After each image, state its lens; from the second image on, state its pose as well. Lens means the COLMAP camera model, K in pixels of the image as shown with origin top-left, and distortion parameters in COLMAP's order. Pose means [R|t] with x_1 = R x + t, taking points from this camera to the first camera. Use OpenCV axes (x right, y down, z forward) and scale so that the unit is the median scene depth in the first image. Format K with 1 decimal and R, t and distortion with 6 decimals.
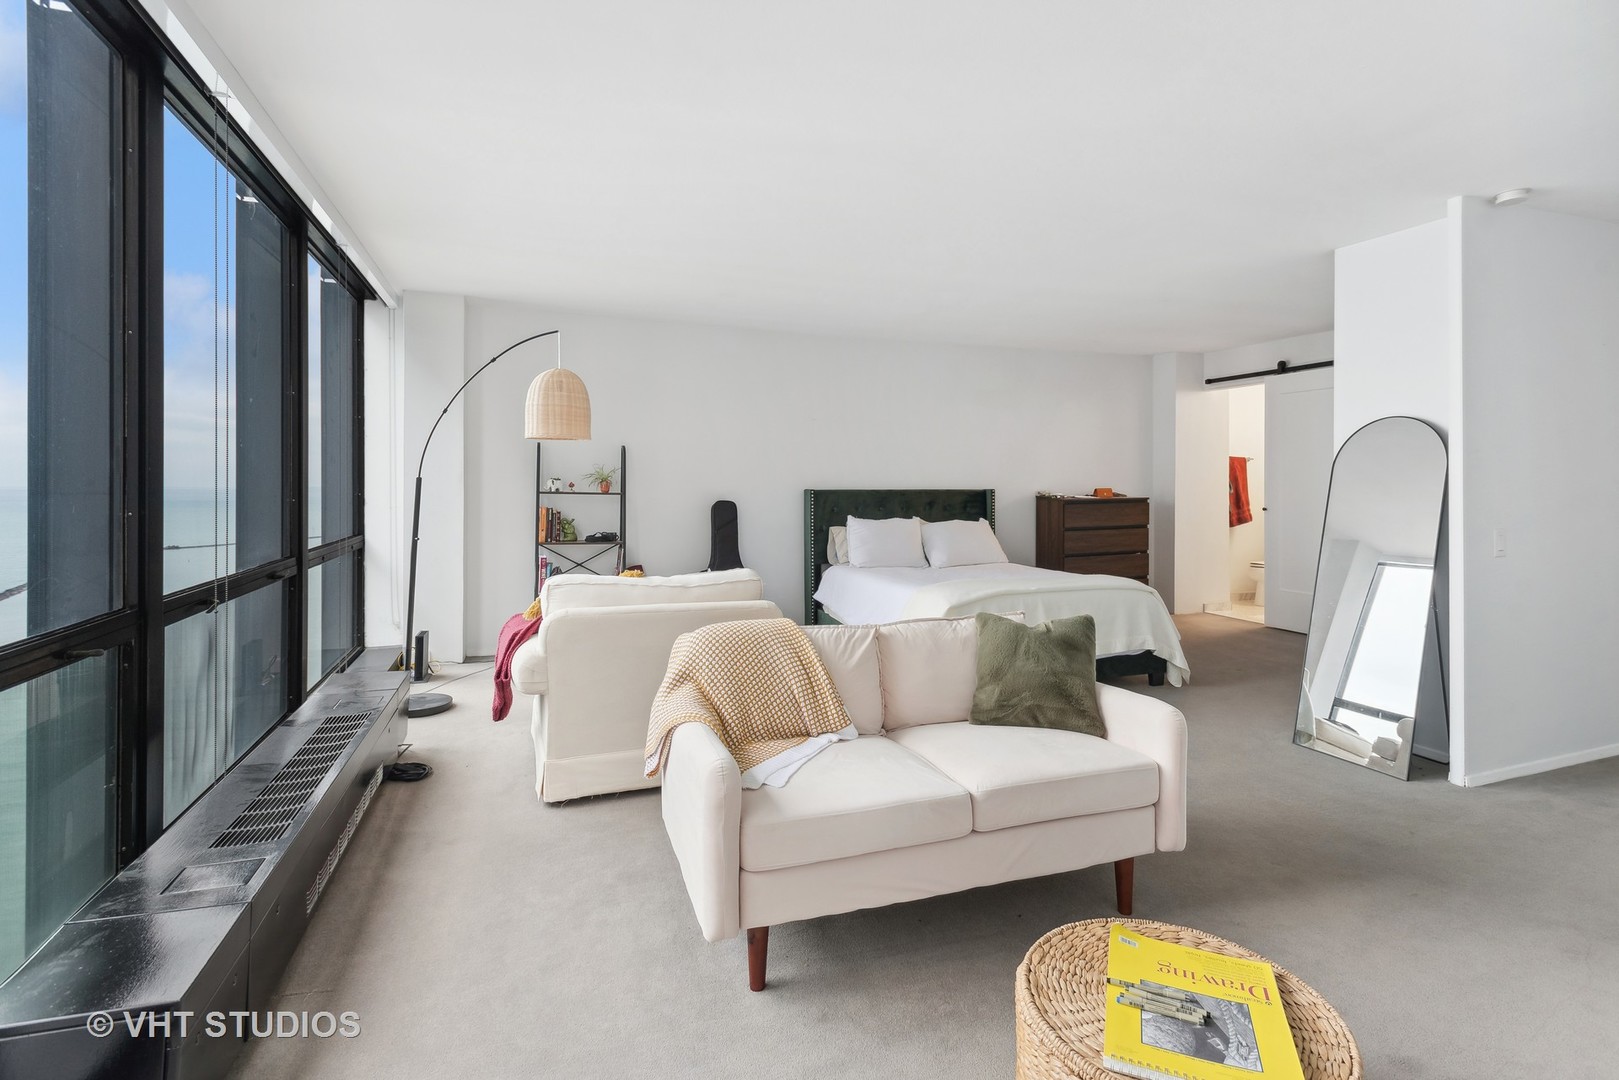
lens RADIAL K [[765.1, 0, 795.9], [0, 765.1, 484.3], [0, 0, 1]] dist [0.014142, -0.007002]
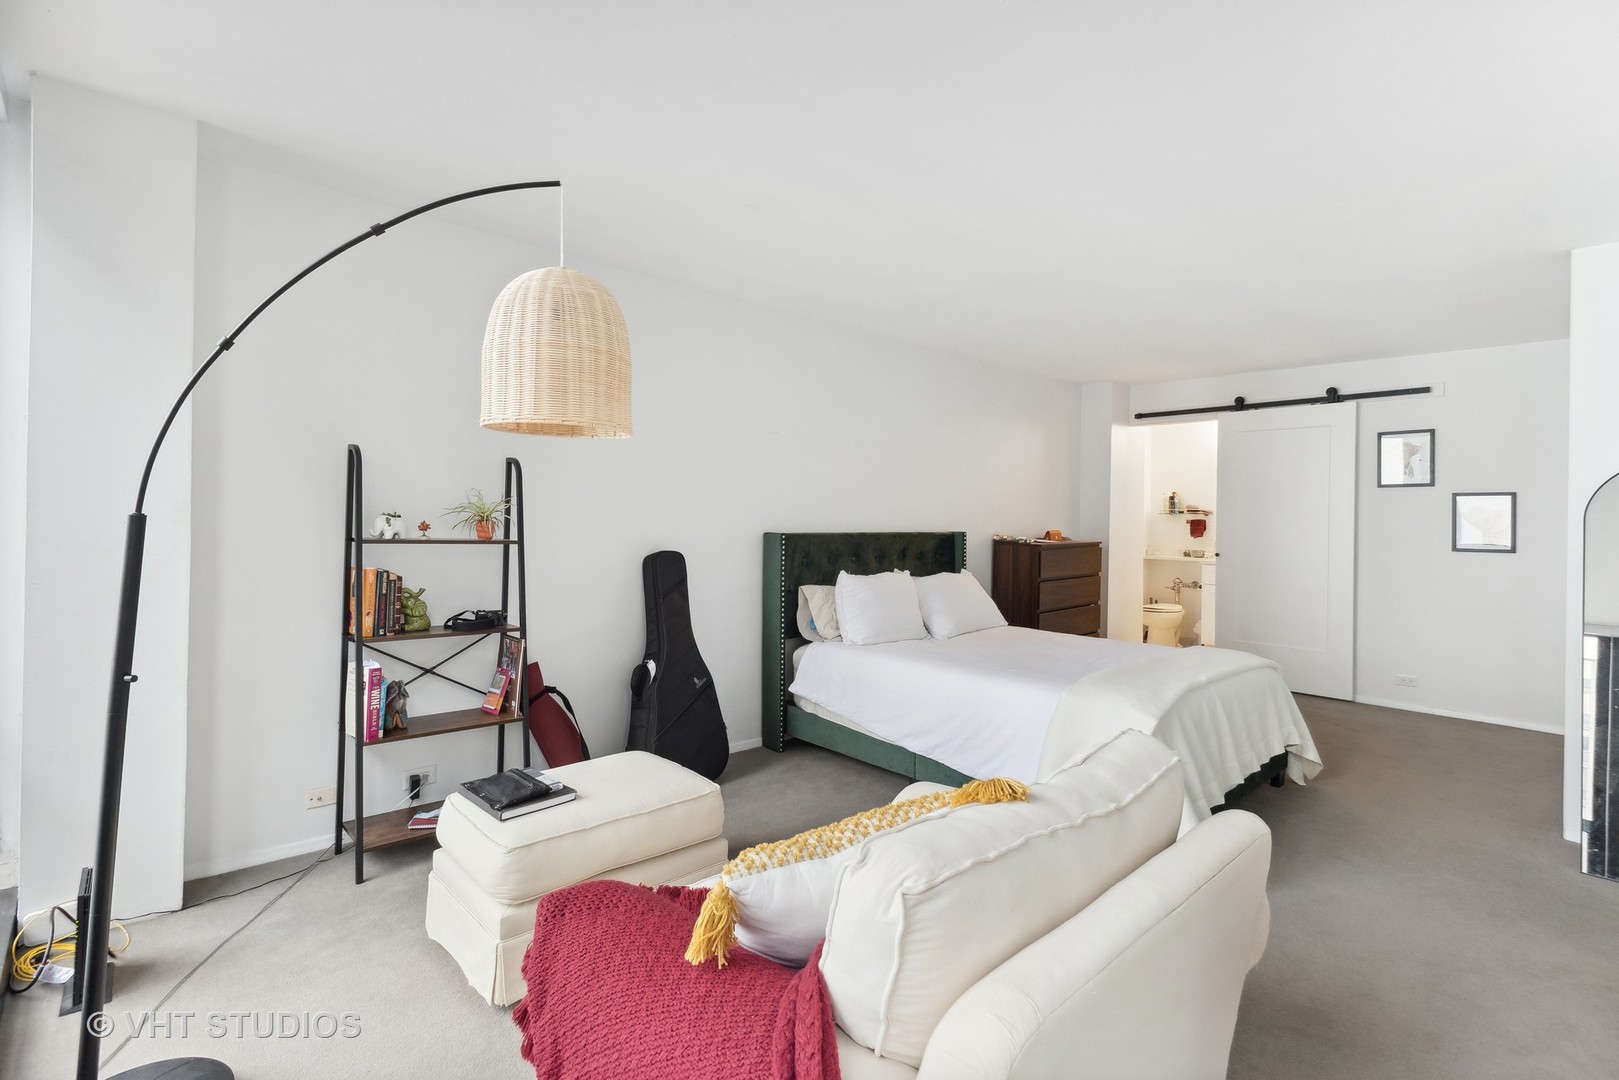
lens RADIAL K [[765.1, 0, 805.3], [0, 765.1, 514.4], [0, 0, 1]] dist [0.014142, -0.007002]
pose [[0.919621, 0.011380, 0.392642, -0.233892], [-0.010427, 0.999935, -0.004559, -0.007319], [-0.392669, 0.000099, 0.919680, 0.361876]]
